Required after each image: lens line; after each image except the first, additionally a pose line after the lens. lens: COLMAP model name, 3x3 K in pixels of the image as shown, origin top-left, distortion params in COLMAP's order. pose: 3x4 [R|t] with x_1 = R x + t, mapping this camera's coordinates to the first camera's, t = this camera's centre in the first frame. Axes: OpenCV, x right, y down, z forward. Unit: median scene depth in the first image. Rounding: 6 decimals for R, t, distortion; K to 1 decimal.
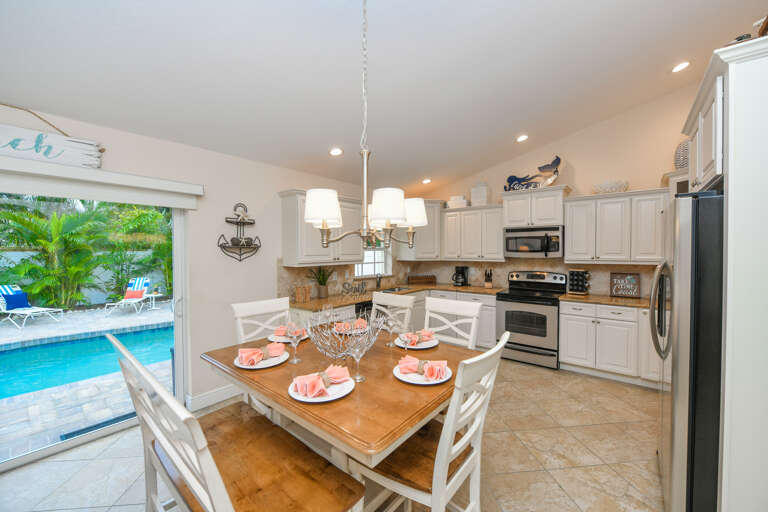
lens RADIAL K [[308.9, 0, 387.7], [0, 308.9, 255.4], [0, 0, 1]] dist [-0.011904, 0.000043]
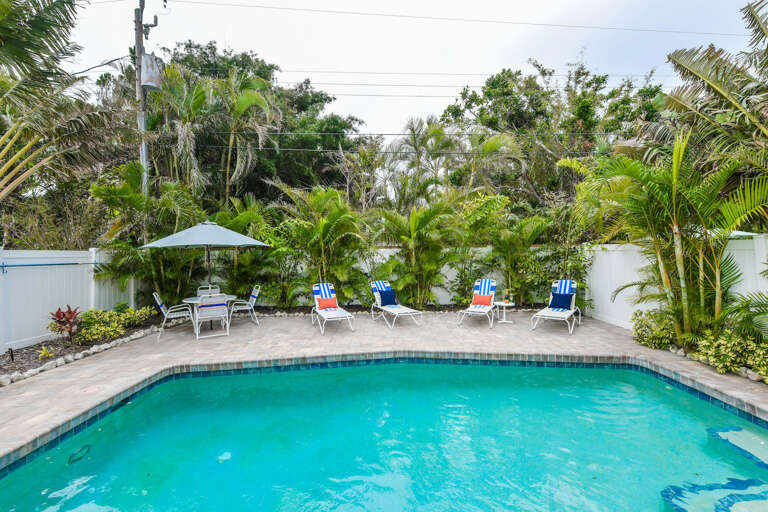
lens RADIAL K [[308.9, 0, 387.7], [0, 308.9, 255.4], [0, 0, 1]] dist [-0.011904, 0.000043]
pose [[0.646632, 0.003068, -0.762796, -0.737526], [-0.001681, 0.999995, 0.002597, 0.015551], [0.762800, -0.000397, 0.646634, 0.564542]]
